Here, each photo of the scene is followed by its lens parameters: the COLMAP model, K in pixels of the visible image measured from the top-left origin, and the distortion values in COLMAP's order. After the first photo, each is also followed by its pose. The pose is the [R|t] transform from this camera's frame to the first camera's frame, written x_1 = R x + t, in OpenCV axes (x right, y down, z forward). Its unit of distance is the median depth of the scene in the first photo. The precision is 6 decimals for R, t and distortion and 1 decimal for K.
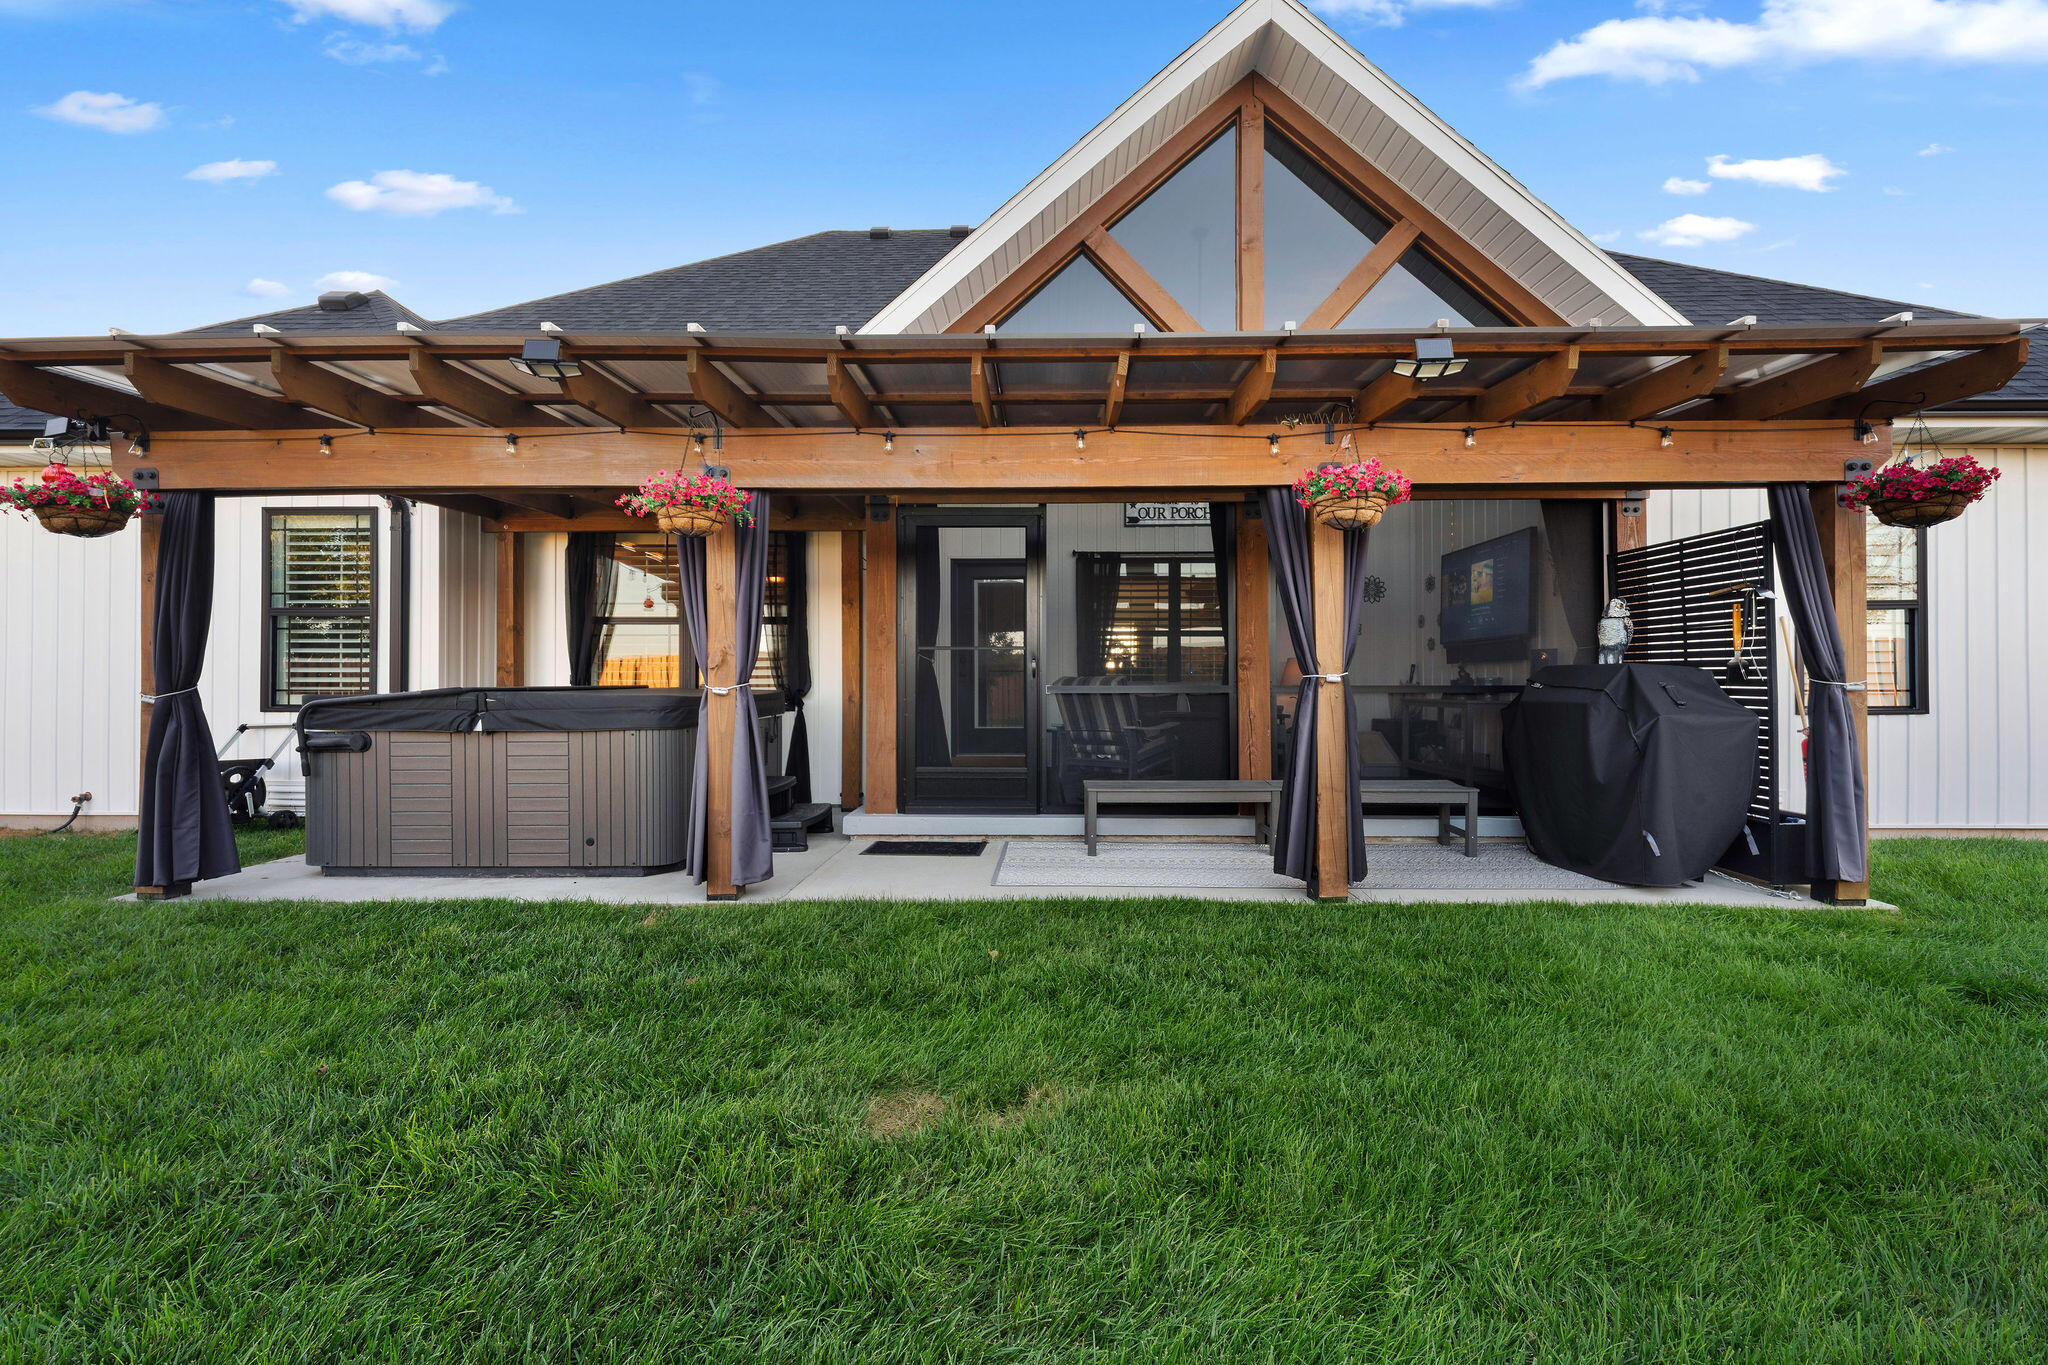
lens RADIAL K [[850.6, 0, 1029.2], [0, 850.6, 683.1], [0, 0, 1]] dist [0.003839, -0.001848]
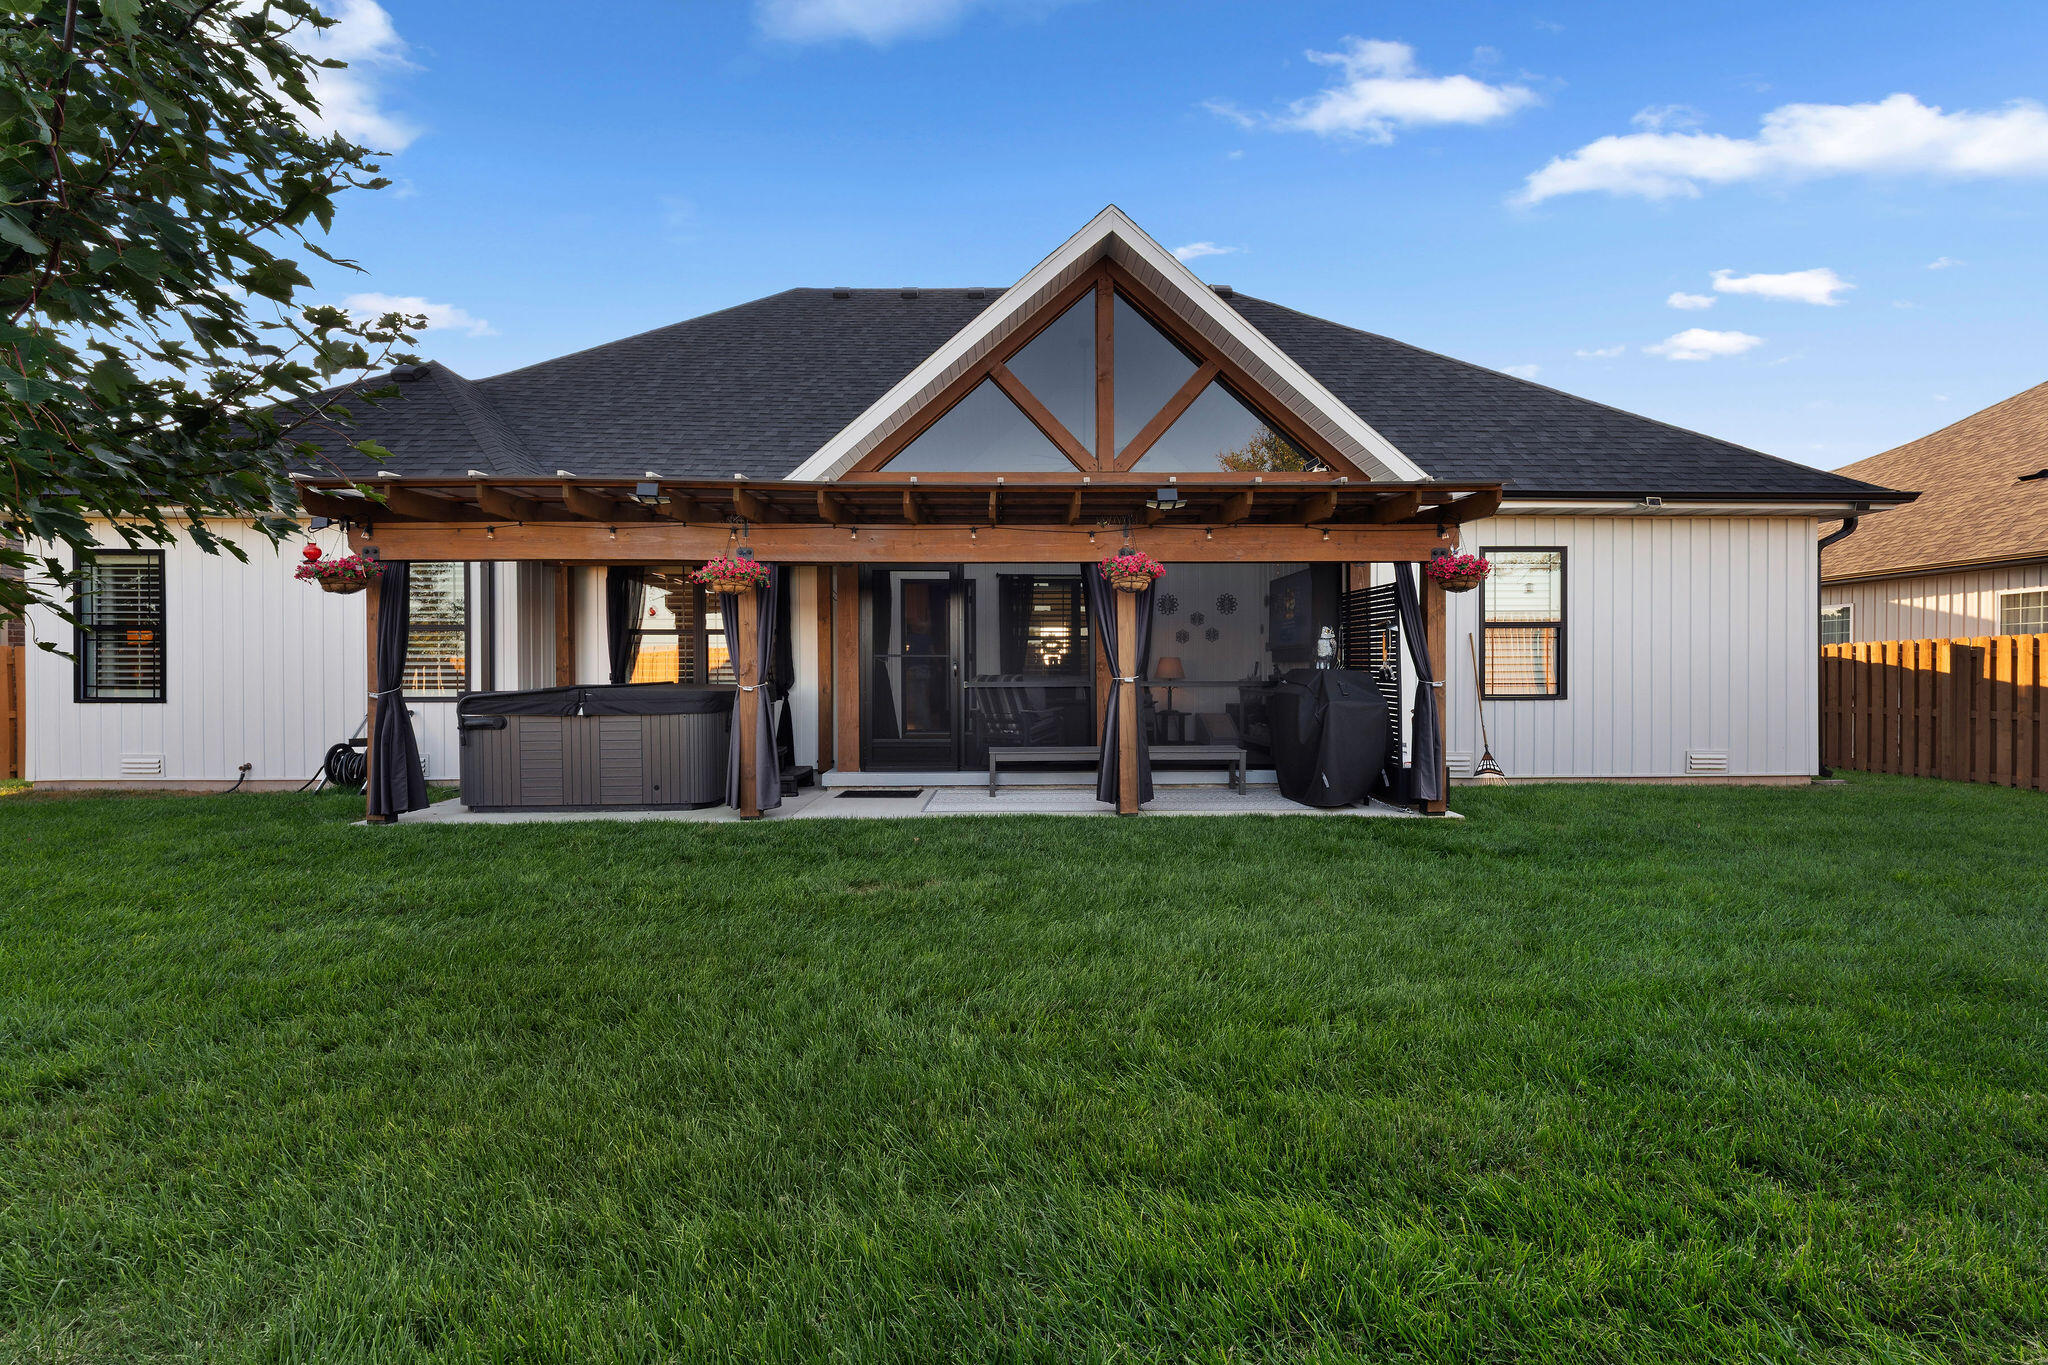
lens RADIAL K [[850.6, 0, 1031.2], [0, 850.6, 683.1], [0, 0, 1]] dist [0.003839, -0.001848]
pose [[0.998872, -0.002911, 0.047397, 0.080835], [0.002084, 0.999845, 0.017488, -0.025394], [-0.047441, -0.017370, 0.998723, -0.545750]]
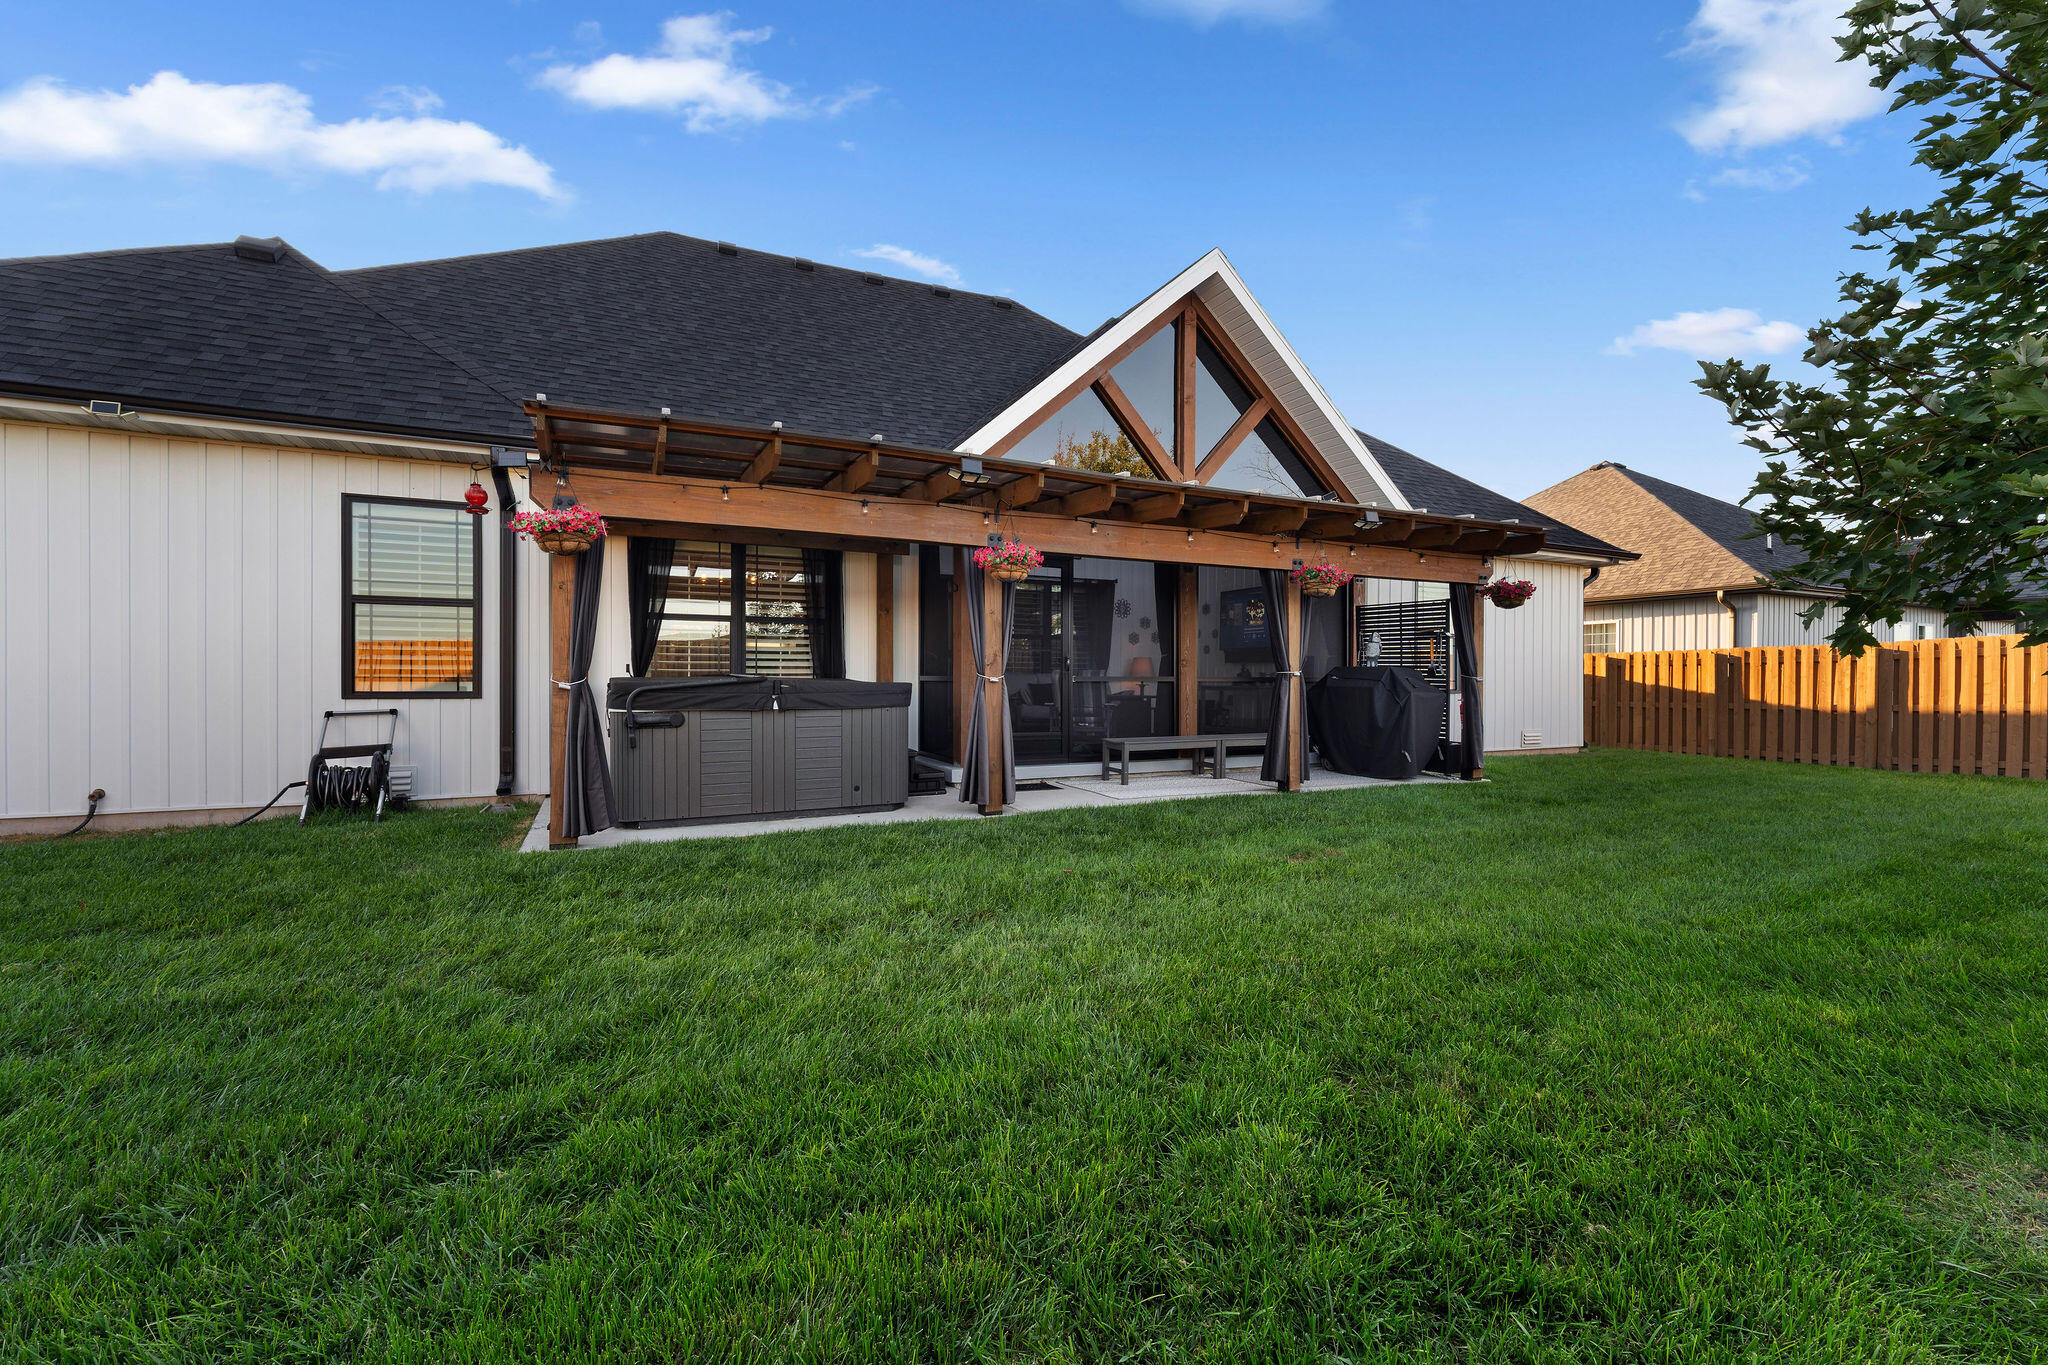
lens RADIAL K [[850.6, 0, 1025.2], [0, 850.6, 683.0], [0, 0, 1]] dist [0.003839, -0.001848]
pose [[0.892085, 0.001257, 0.451865, -0.894719], [-0.007139, 0.999911, 0.011311, -0.002564], [-0.451811, -0.013316, 0.892015, -0.349943]]
